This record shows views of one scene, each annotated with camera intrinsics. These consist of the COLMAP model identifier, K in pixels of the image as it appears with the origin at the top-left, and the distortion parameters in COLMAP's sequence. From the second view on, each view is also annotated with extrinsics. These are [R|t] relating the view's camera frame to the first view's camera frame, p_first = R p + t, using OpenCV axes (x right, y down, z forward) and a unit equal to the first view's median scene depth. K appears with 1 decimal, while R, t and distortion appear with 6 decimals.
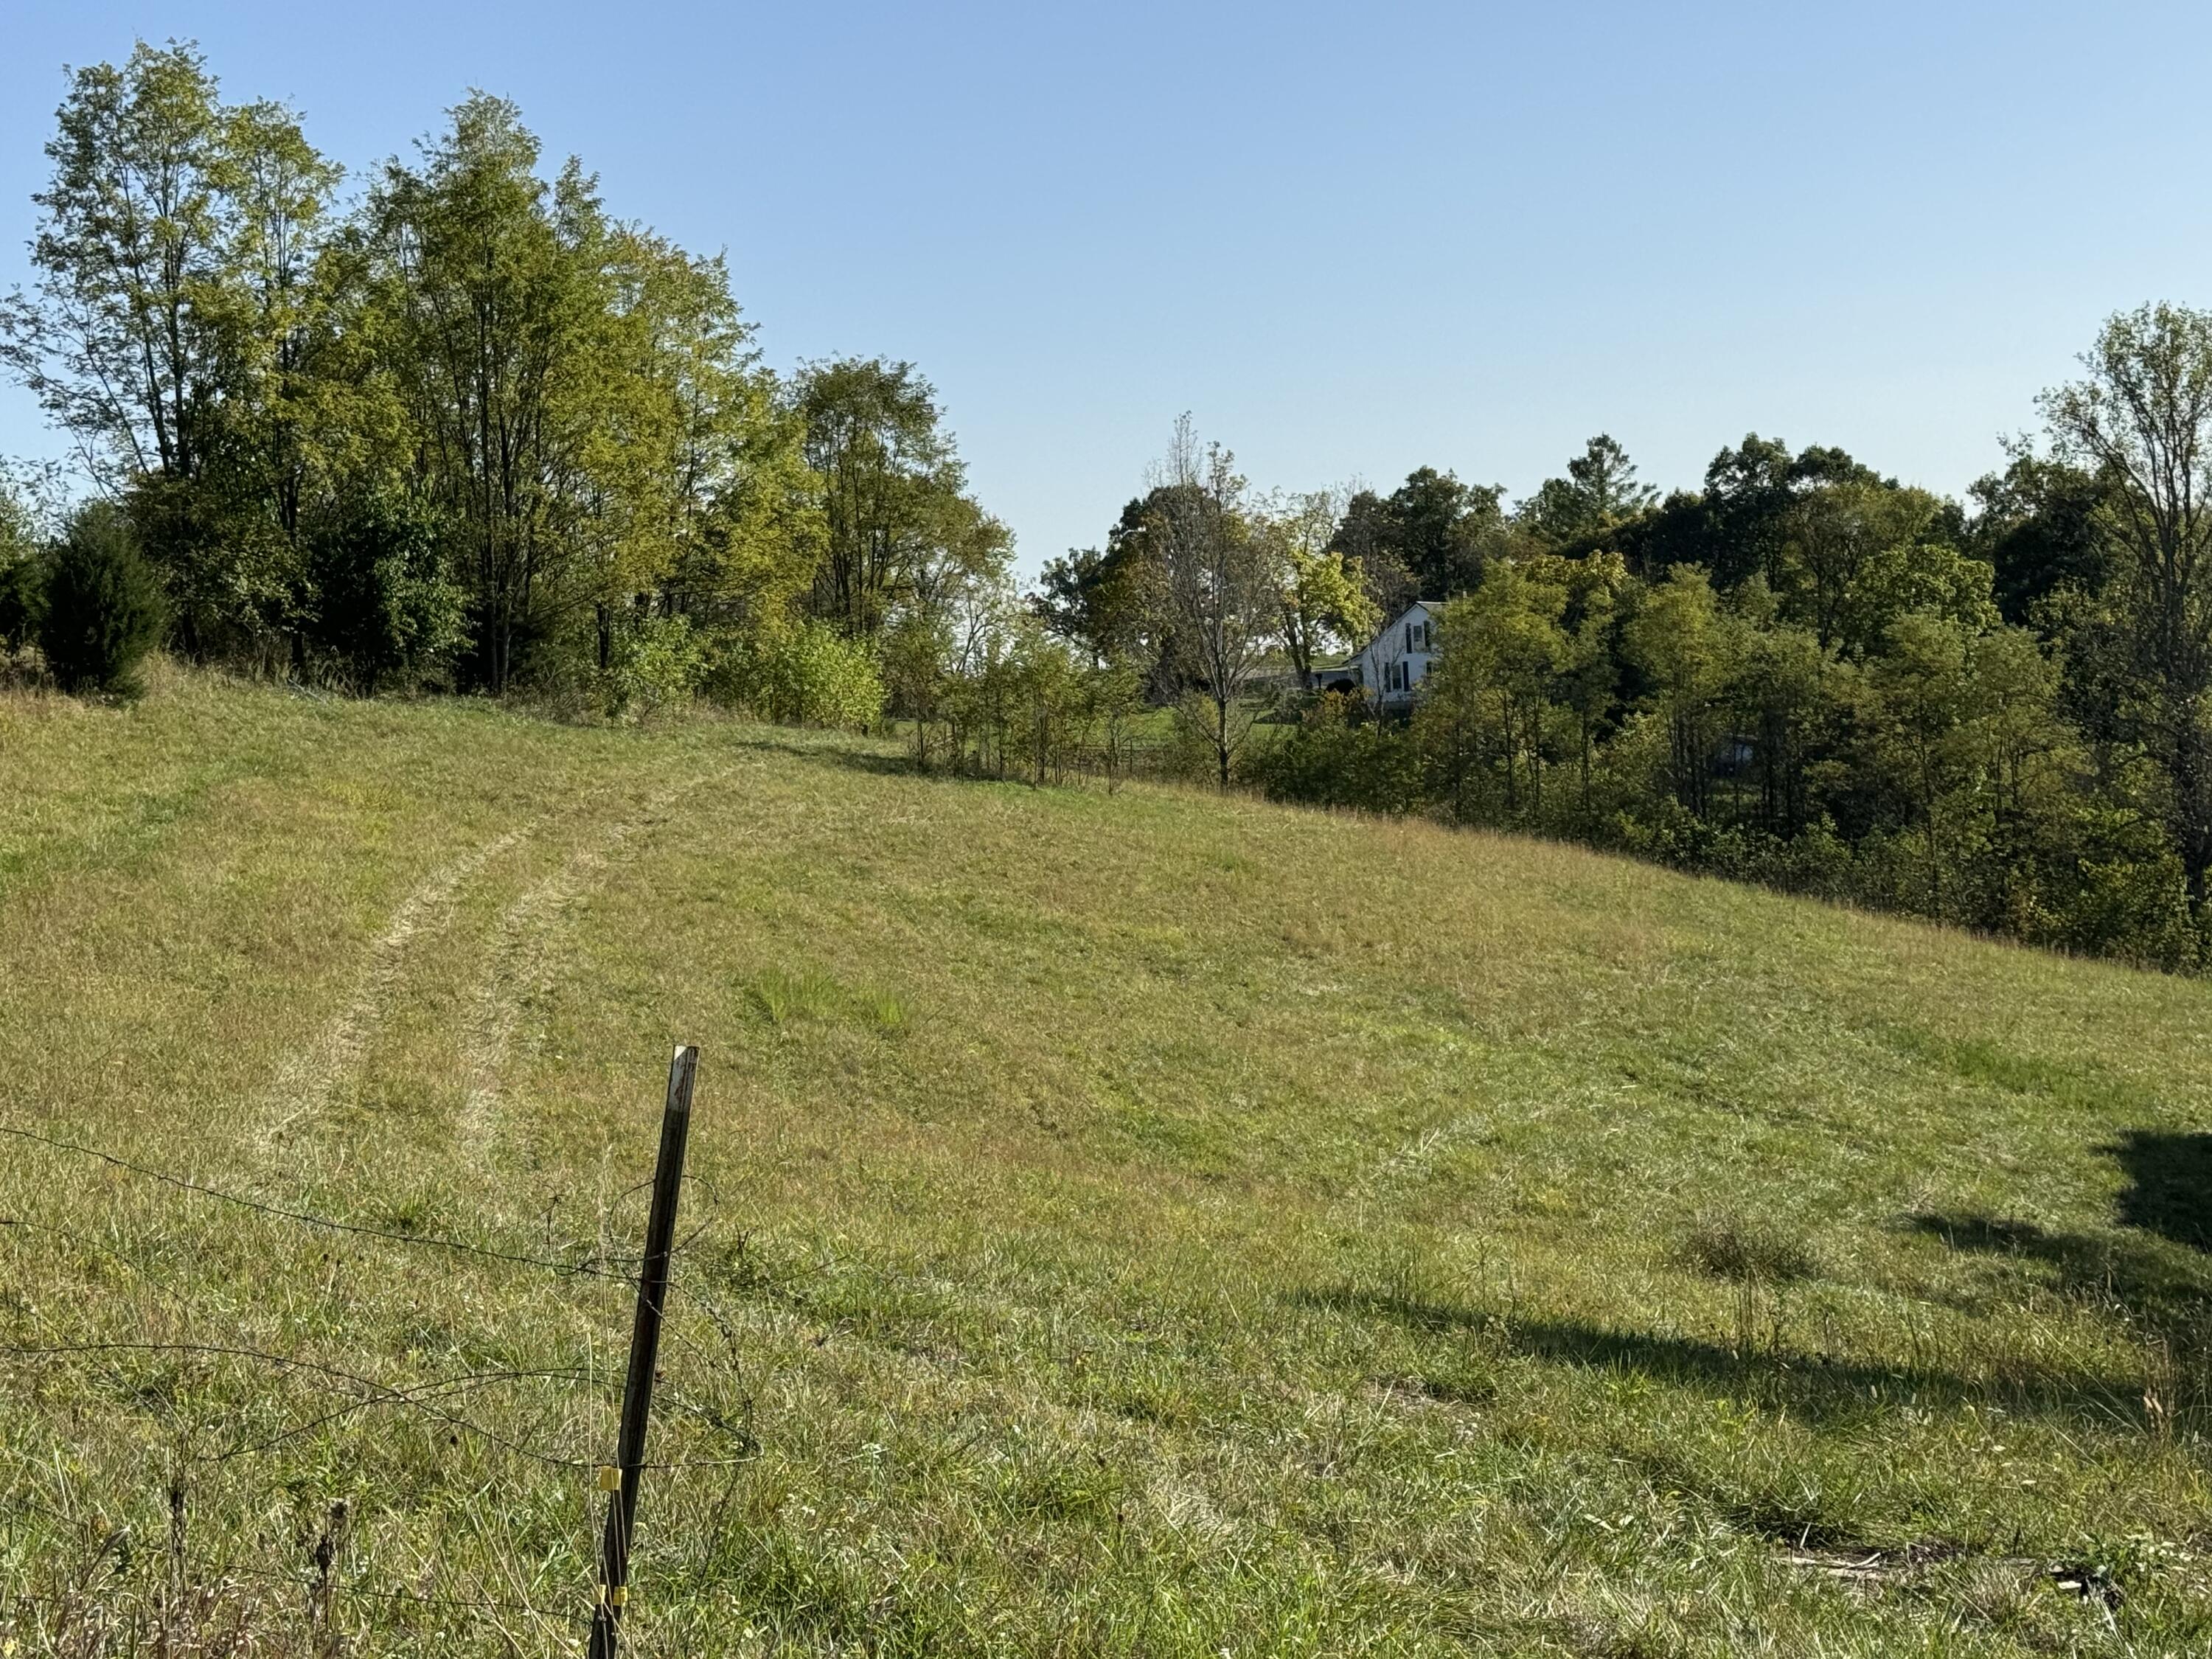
lens RADIAL K [[3422.1, 0, 1102.1], [0, 3422.1, 842.4], [0, 0, 1]] dist [0.078248, 0.000000]
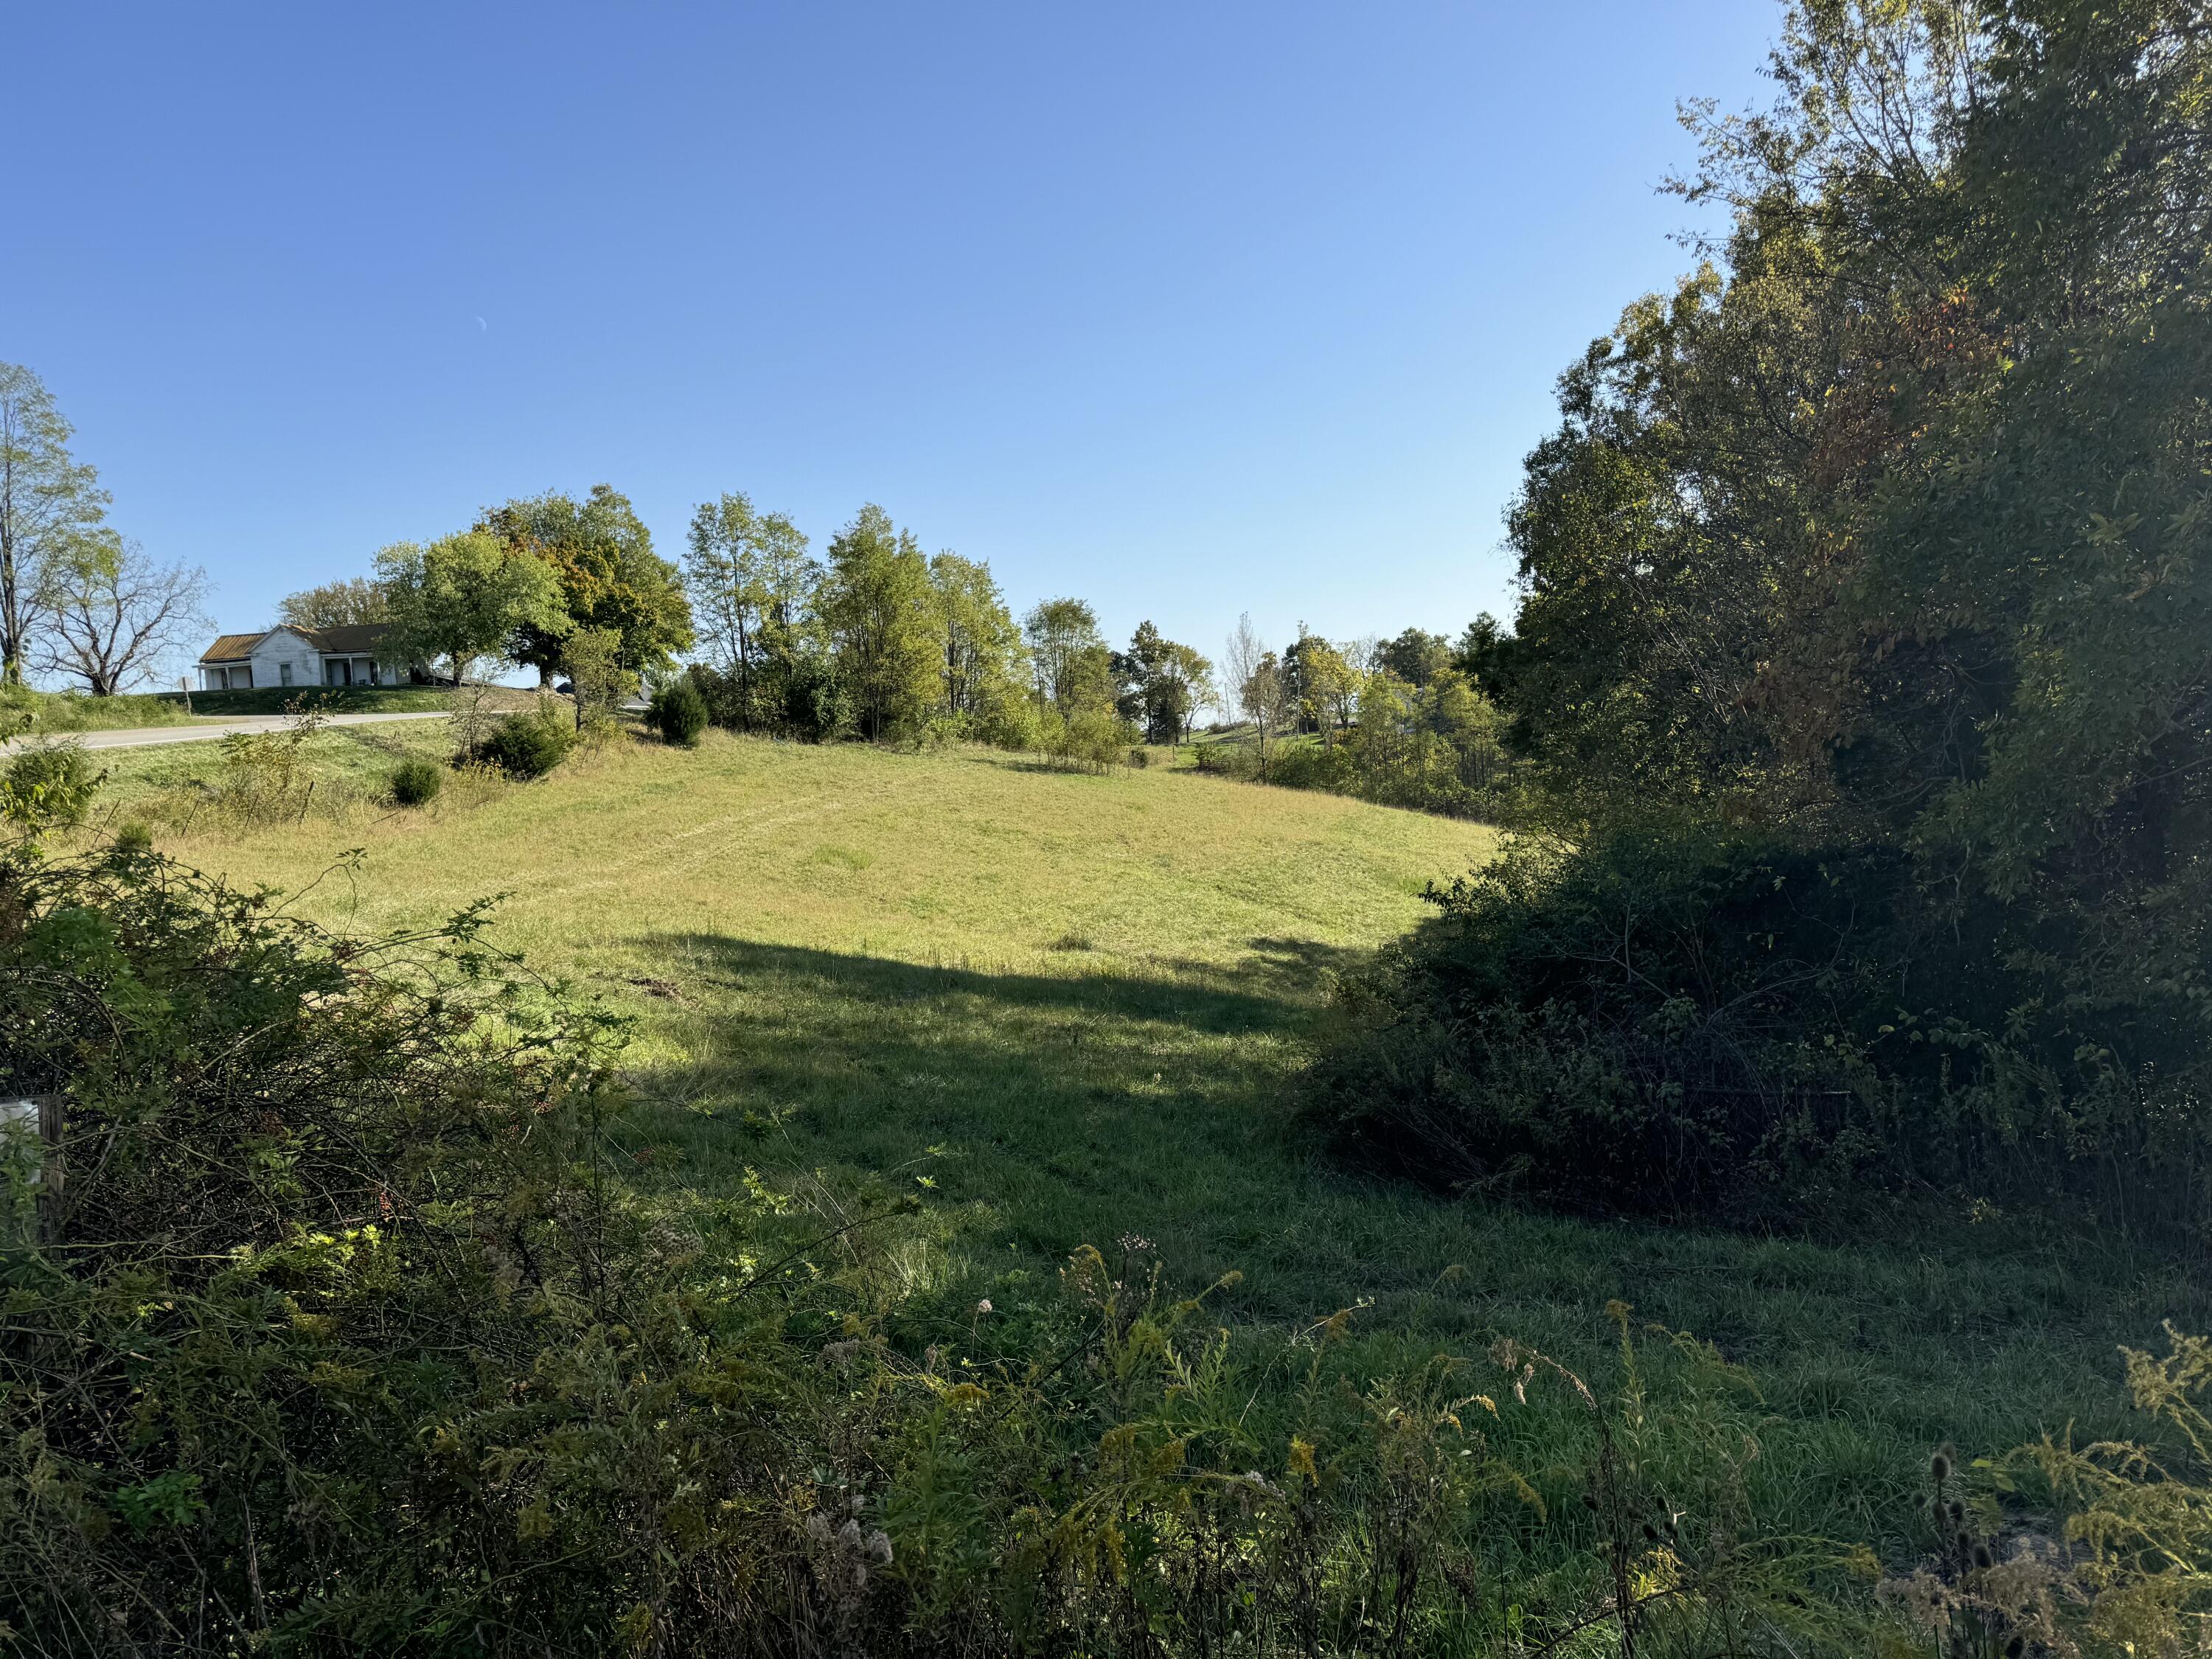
lens RADIAL K [[1551.2, 0, 1109.9], [0, 1551.2, 828.1], [0, 0, 1]] dist [0.080932, -0.016948]
pose [[0.989436, -0.002065, -0.144953, 0.139692], [0.005028, 0.999786, 0.020080, -0.000961], [0.144881, -0.020597, 0.989235, -0.100571]]
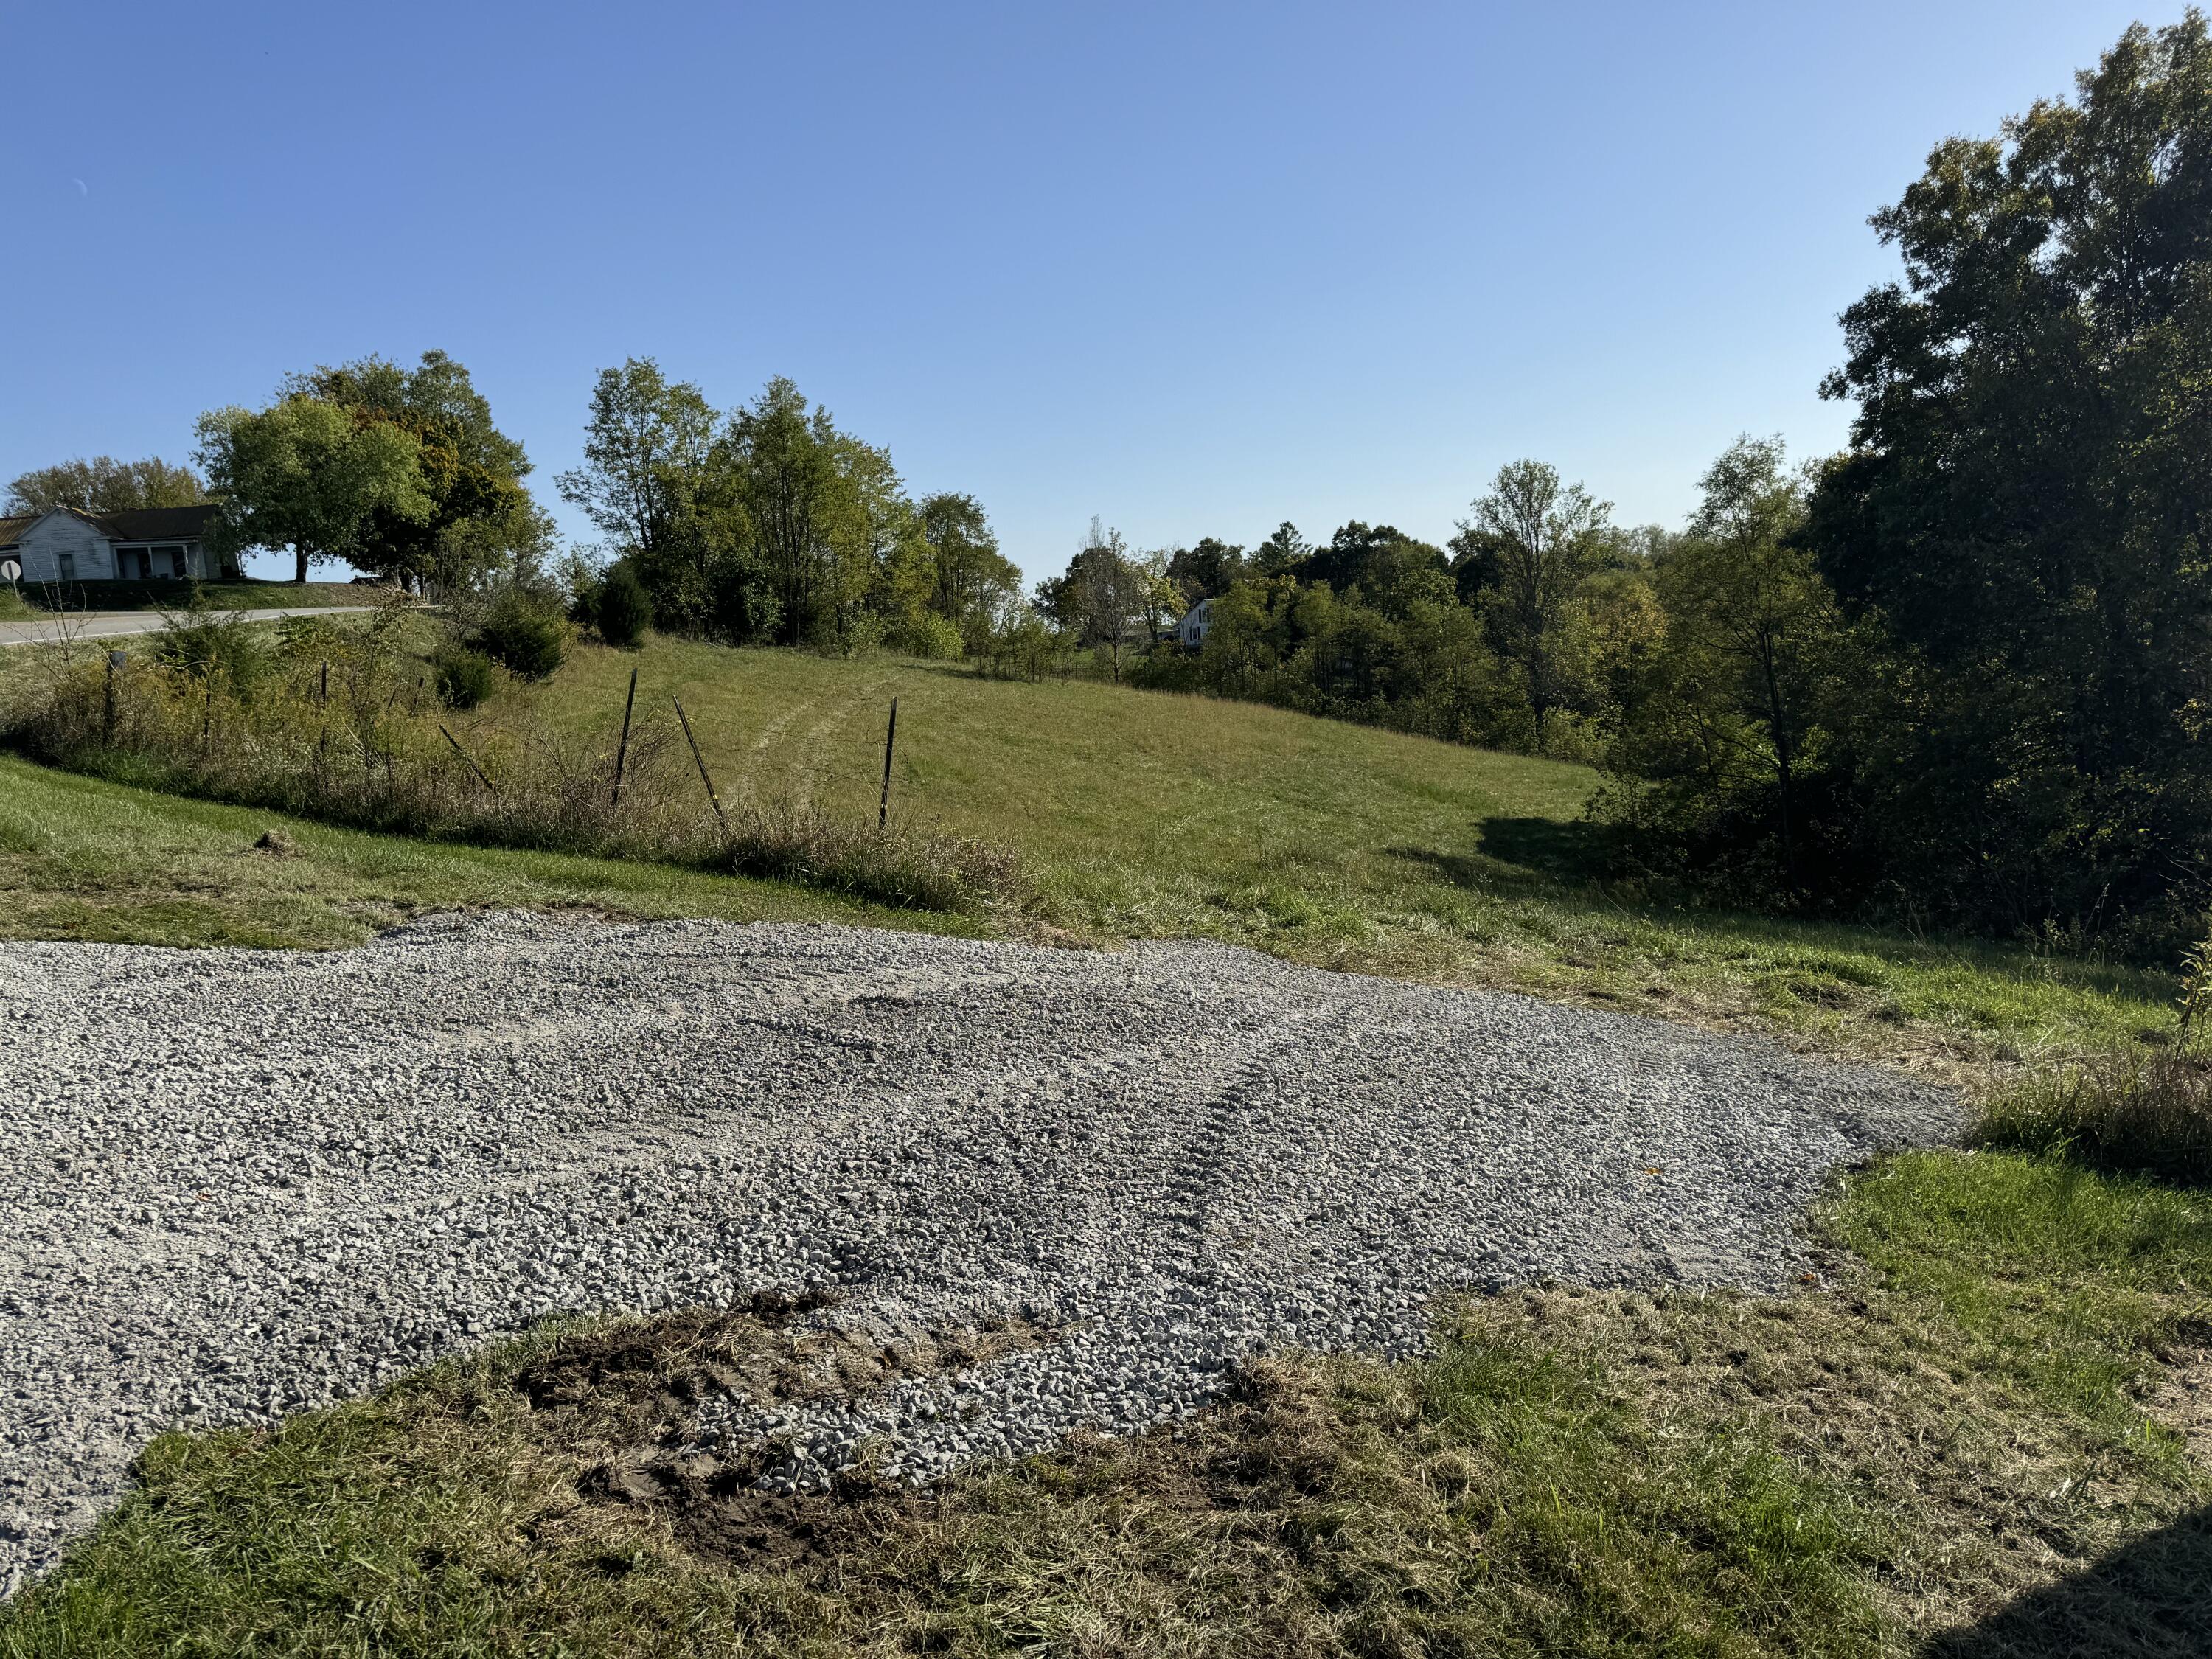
lens RADIAL K [[1551.2, 0, 1068.7], [0, 1551.2, 828.3], [0, 0, 1]] dist [0.080932, -0.016948]
pose [[0.999884, -0.015212, 0.000445, 0.003991], [0.015136, 0.997089, 0.074734, 0.003198], [-0.001581, -0.074718, 0.997203, -0.040741]]
